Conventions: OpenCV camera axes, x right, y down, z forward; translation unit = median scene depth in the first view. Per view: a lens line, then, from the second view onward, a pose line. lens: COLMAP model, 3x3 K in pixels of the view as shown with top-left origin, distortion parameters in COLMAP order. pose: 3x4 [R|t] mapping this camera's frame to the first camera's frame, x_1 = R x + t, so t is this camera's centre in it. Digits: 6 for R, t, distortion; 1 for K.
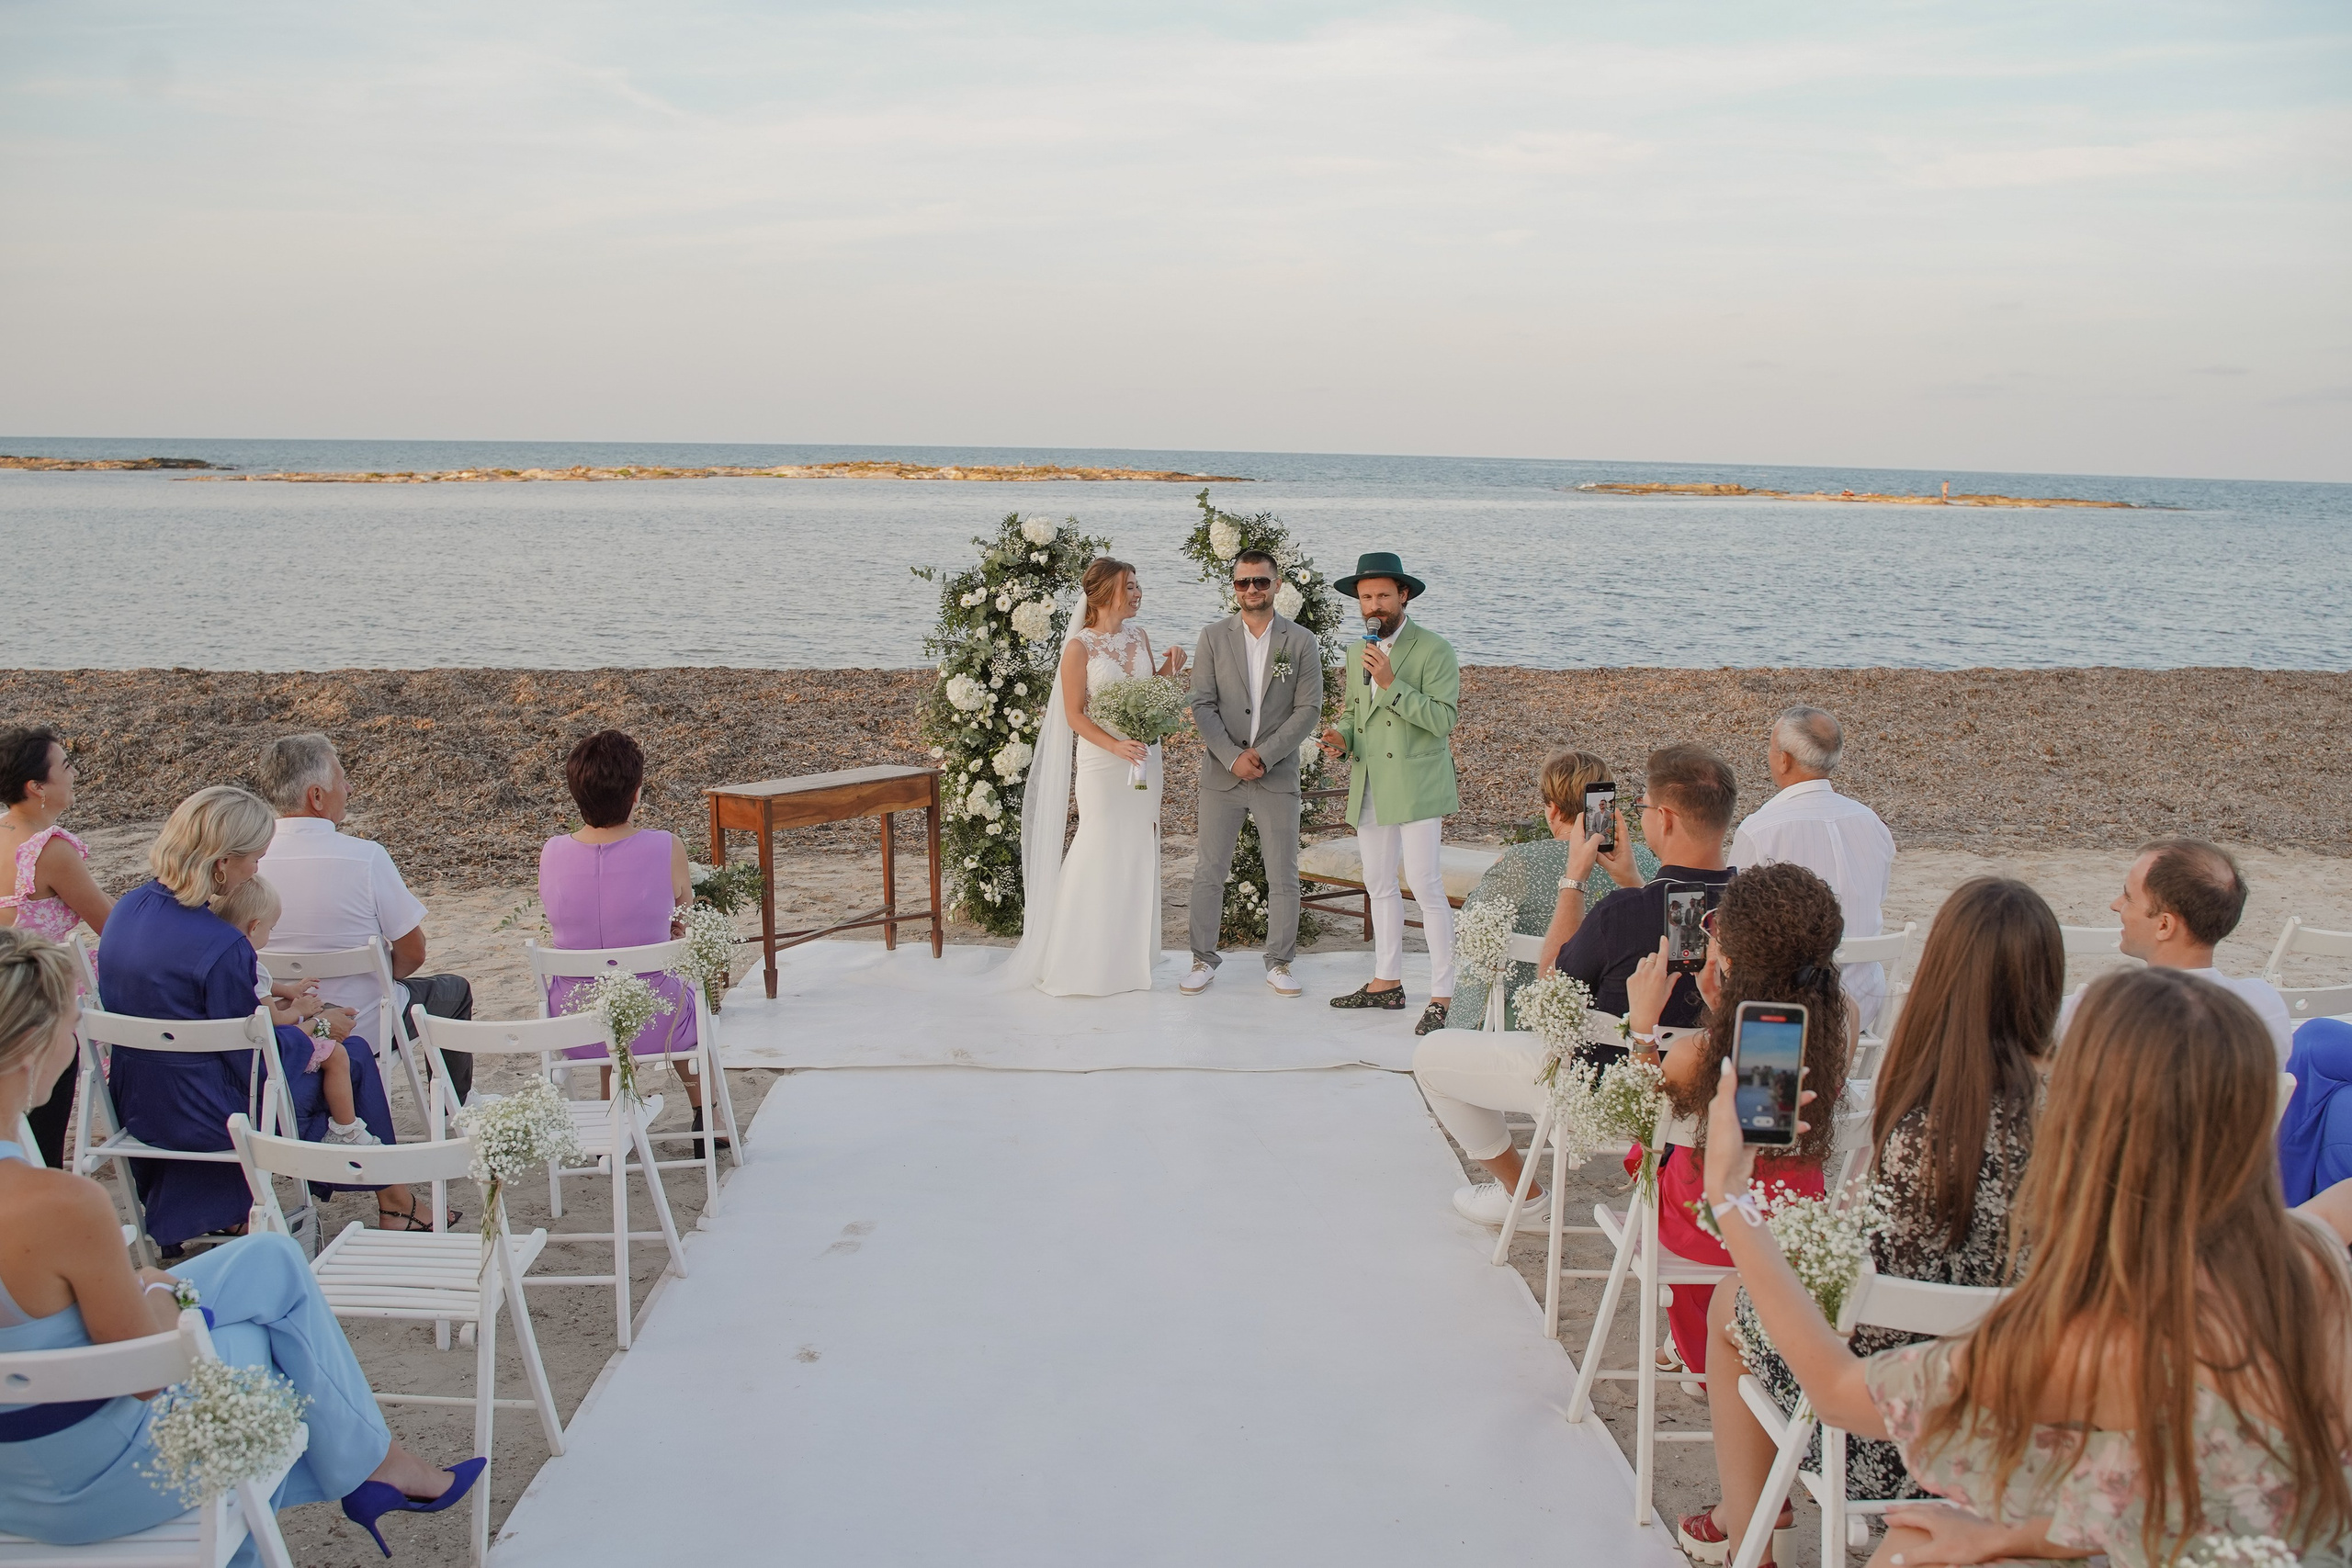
lens RADIAL K [[1996.5, 0, 1184.3], [0, 1996.5, 786.9], [0, 0, 1]] dist [-0.082397, -0.007629]
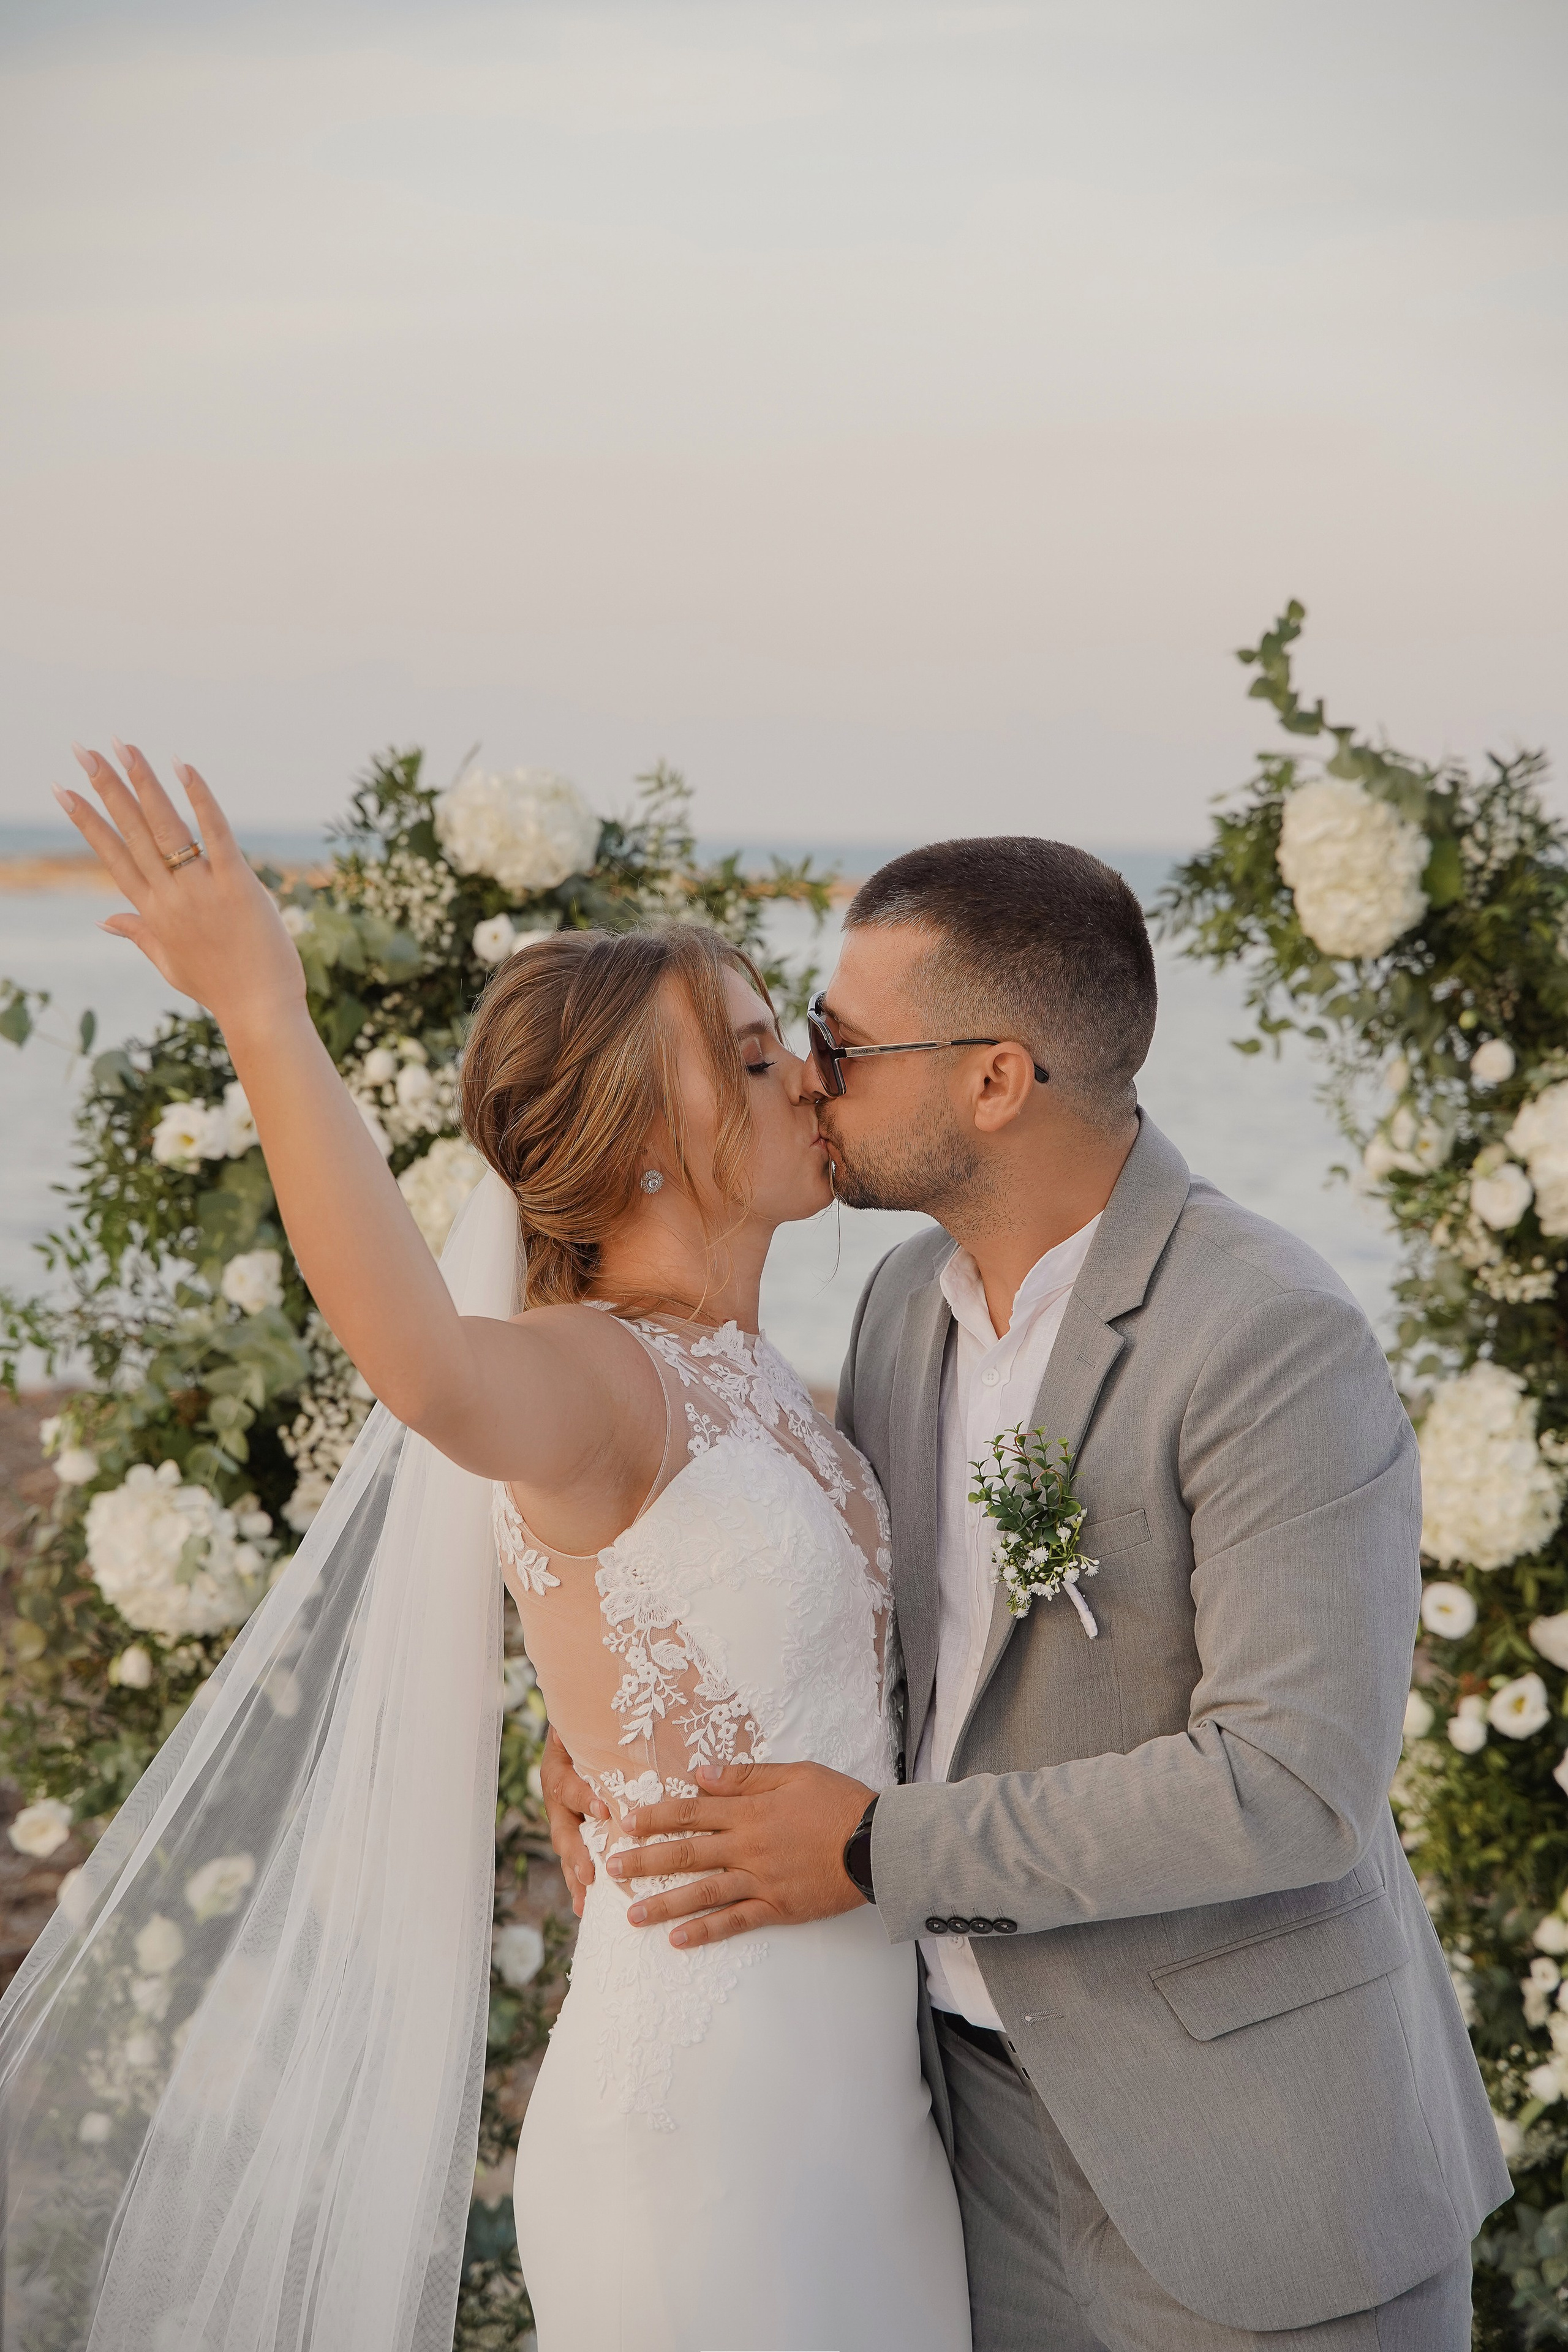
lens RADIAL K [[4664.4, 0, 798.8], [0, 4664.4, 1321.5], [0, 0, 1]] dist [0.310004, 0.000000]
pose [[0.999794, 0.003144, -0.020045, -0.030679], [-0.004586, 0.997372, -0.072301, -0.035556], [0.019765, 0.072378, 0.997181, 0.482621]]
